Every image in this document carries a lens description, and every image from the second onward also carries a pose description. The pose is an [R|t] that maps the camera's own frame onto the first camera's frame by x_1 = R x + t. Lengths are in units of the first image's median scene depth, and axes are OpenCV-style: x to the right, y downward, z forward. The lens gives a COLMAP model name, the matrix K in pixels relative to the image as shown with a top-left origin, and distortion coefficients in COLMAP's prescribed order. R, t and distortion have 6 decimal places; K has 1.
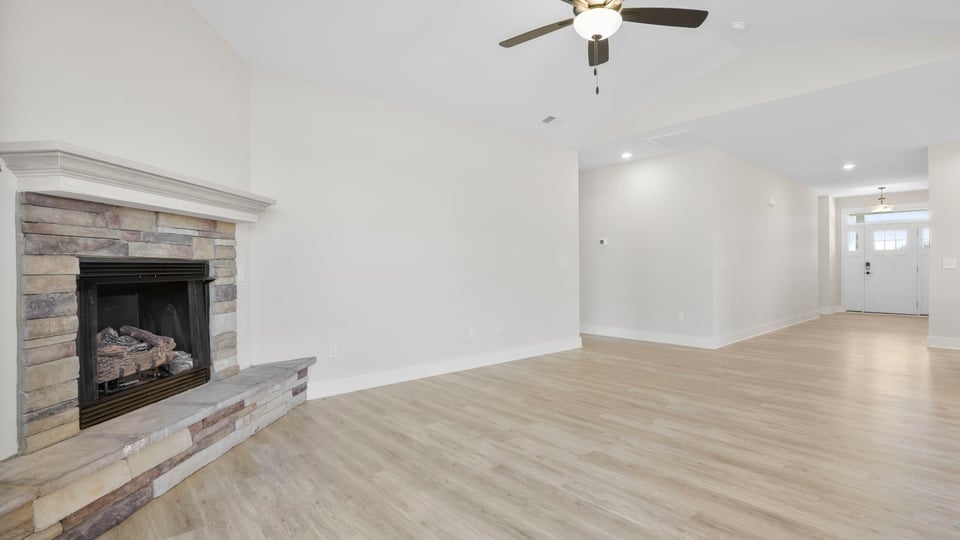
lens RADIAL K [[456.5, 0, 479.6], [0, 456.5, 268.8], [0, 0, 1]] dist [-0.038234, 0.001057]
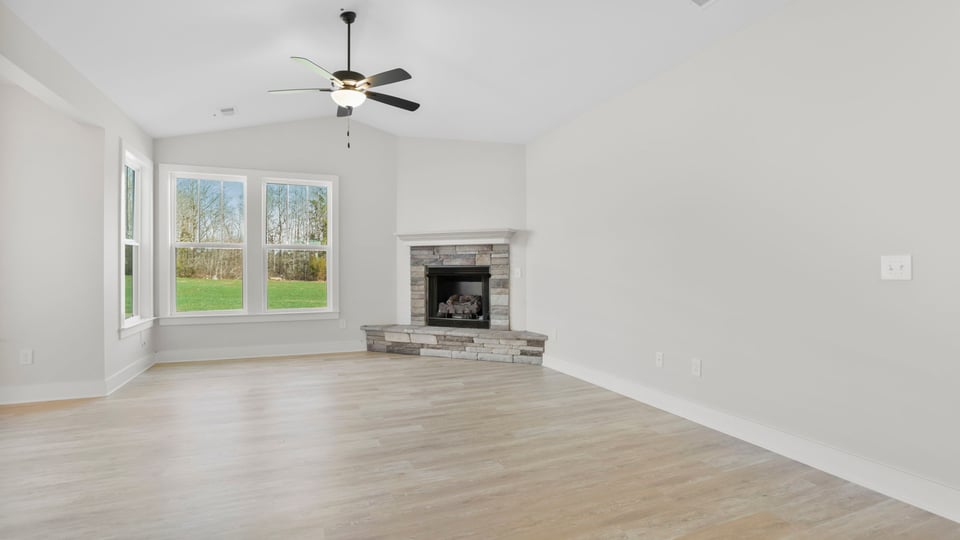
lens RADIAL K [[456.5, 0, 472.1], [0, 456.5, 264.8], [0, 0, 1]] dist [-0.038234, 0.001057]
pose [[-0.331894, -0.006171, -0.943296, 1.591261], [-0.001410, 0.999981, -0.006046, -0.013530], [0.943316, -0.000677, -0.331896, 1.985397]]
